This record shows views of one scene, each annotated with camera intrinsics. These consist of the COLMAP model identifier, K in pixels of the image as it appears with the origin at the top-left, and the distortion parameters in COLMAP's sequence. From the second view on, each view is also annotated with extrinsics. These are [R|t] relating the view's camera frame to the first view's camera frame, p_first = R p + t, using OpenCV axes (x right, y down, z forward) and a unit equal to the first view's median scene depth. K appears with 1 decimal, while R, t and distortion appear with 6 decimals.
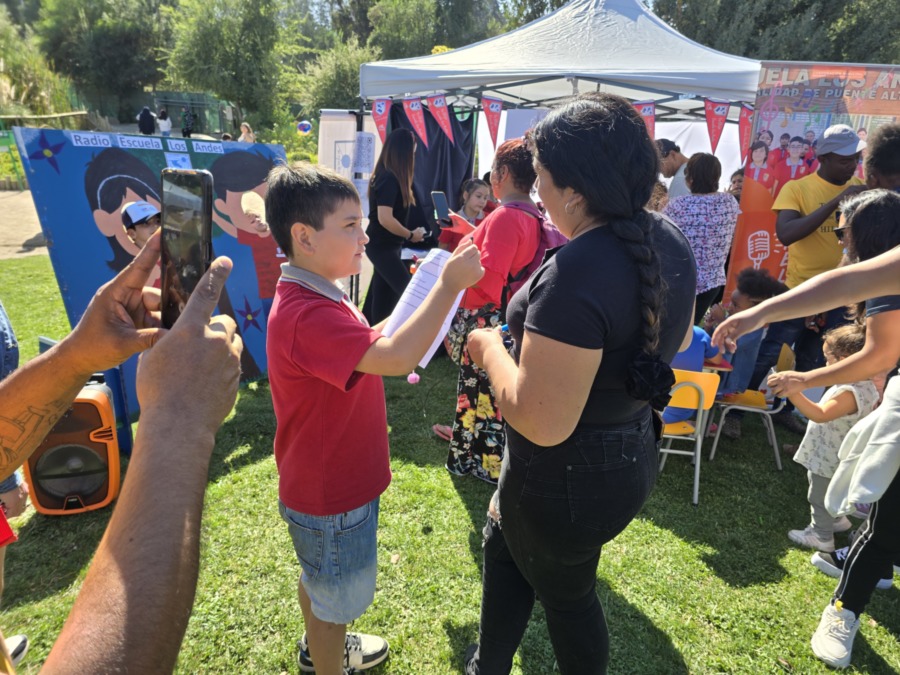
lens RADIAL K [[609.4, 0, 458.4], [0, 609.4, 333.8], [0, 0, 1]] dist [0.042797, -0.043646]
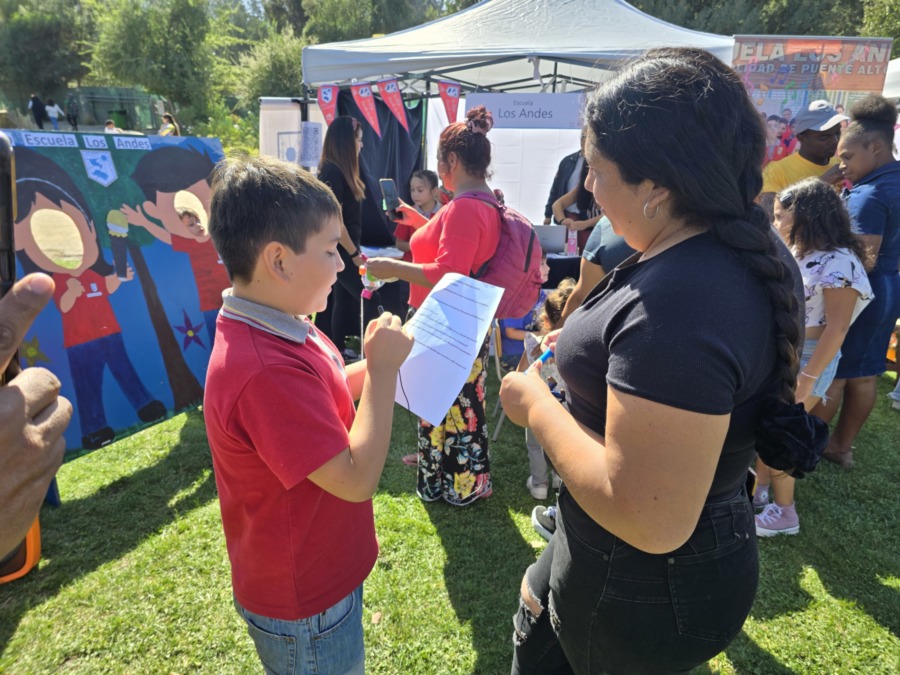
lens RADIAL K [[609.4, 0, 450.0], [0, 609.4, 331.1], [0, 0, 1]] dist [0.042797, -0.043646]
pose [[0.996754, -0.046834, 0.065477, -0.022952], [0.046138, 0.998862, 0.012095, -0.023218], [-0.065969, -0.009035, 0.997781, 0.084617]]
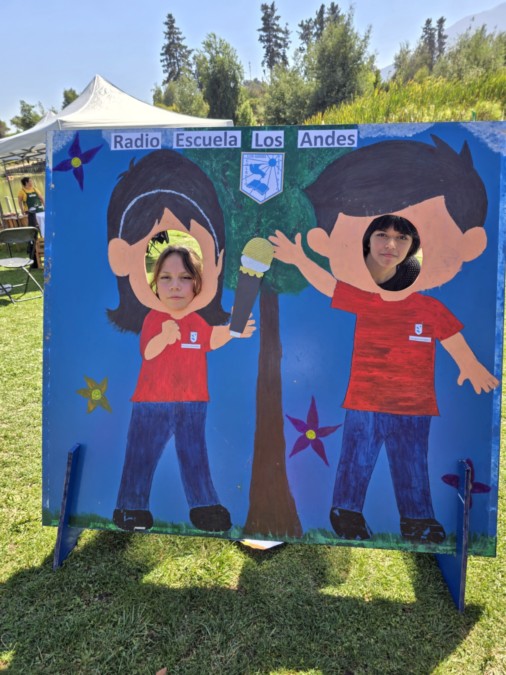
lens RADIAL K [[457.0, 0, 261.0], [0, 457.0, 332.5], [0, 0, 1]] dist [0.042797, -0.043646]
pose [[0.423043, 0.259197, -0.868246, -0.008212], [-0.212582, 0.959860, 0.182969, -0.188497], [0.880820, 0.107170, 0.461163, 0.743764]]
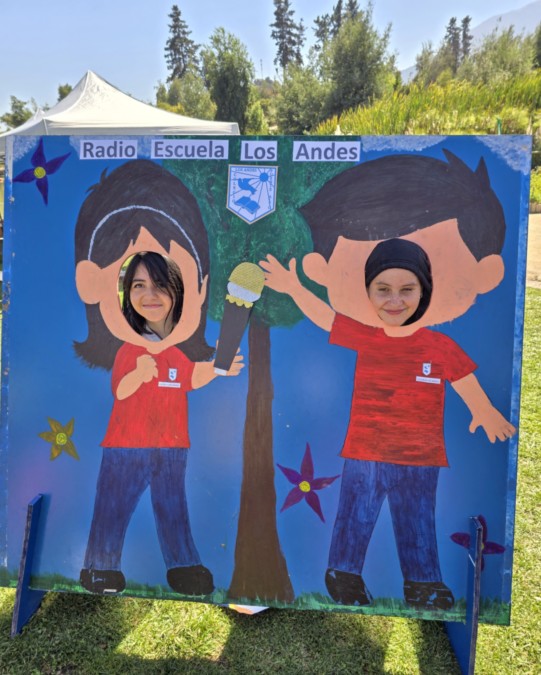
lens RADIAL K [[490.4, 0, 281.2], [0, 490.4, 354.2], [0, 0, 1]] dist [0.037866, -0.038013]
pose [[0.438715, 0.268994, -0.857421, -0.025884], [-0.226141, 0.956488, 0.184365, -0.203446], [0.869707, 0.113014, 0.480456, 0.768582]]
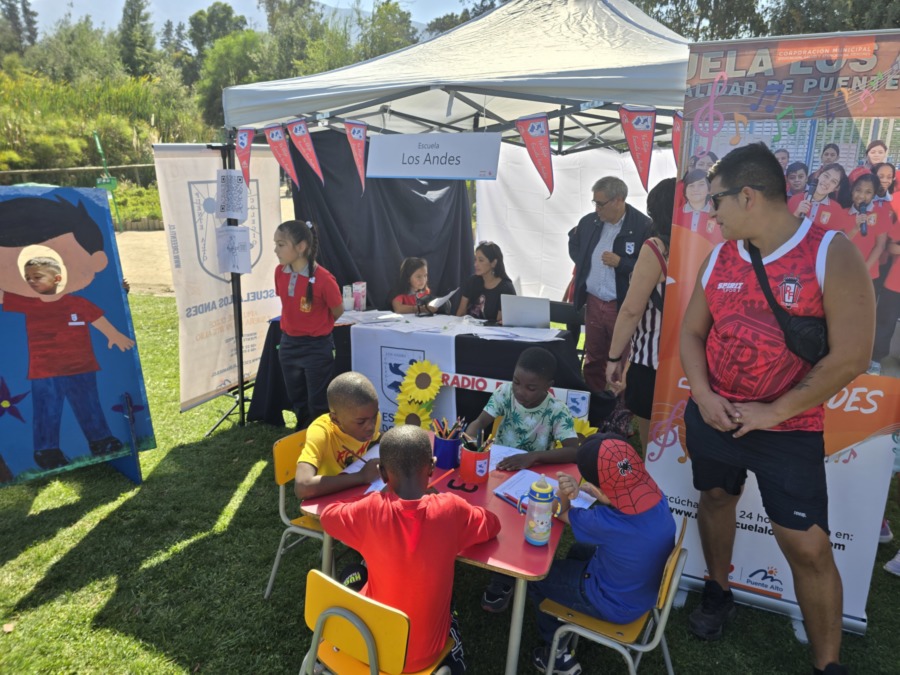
lens RADIAL K [[609.4, 0, 452.0], [0, 609.4, 324.7], [0, 0, 1]] dist [0.042797, -0.043646]
pose [[0.972714, 0.029947, -0.230066, 0.397943], [-0.045681, 0.996944, -0.063371, -0.104748], [0.227465, 0.072151, 0.971110, 0.350965]]
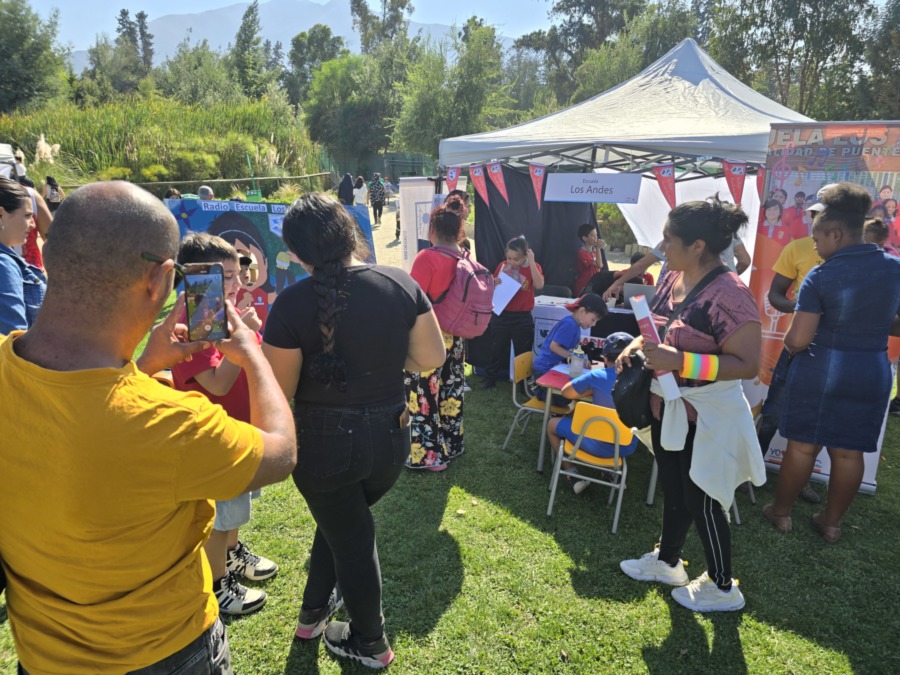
lens RADIAL K [[609.4, 0, 442.9], [0, 609.4, 326.0], [0, 0, 1]] dist [0.042797, -0.043646]
pose [[0.933304, 0.061877, -0.353716, 0.355294], [-0.091949, 0.993381, -0.068838, 0.012802], [0.347116, 0.096770, 0.932816, -0.111536]]
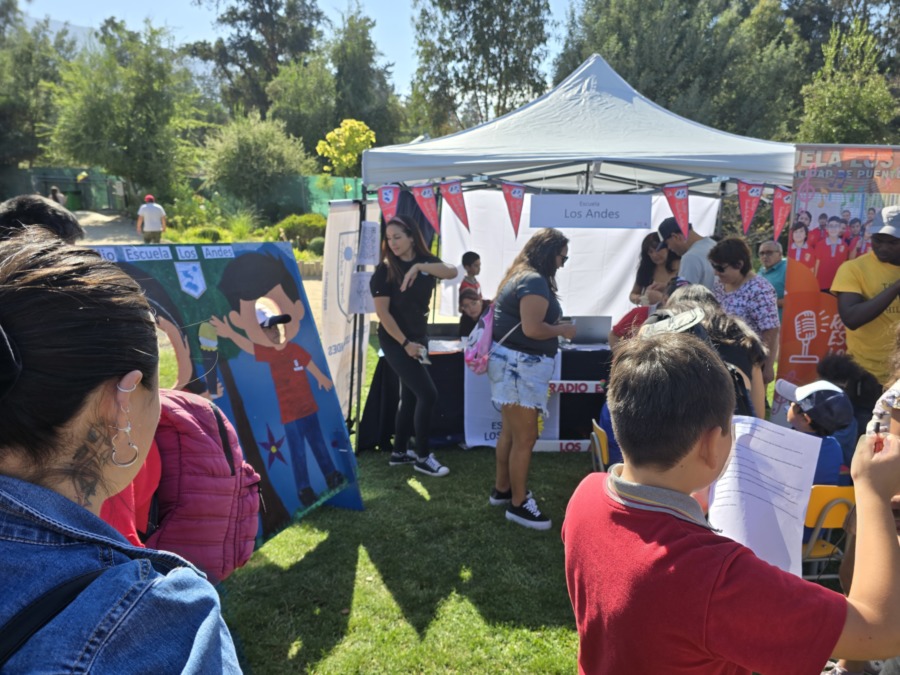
lens RADIAL K [[609.4, 0, 450.3], [0, 609.4, 331.6], [0, 0, 1]] dist [0.042797, -0.043646]
pose [[0.986532, -0.060507, 0.151966, -0.220830], [0.075575, 0.992565, -0.095415, -0.087313], [-0.145063, 0.105615, 0.983769, 0.131882]]
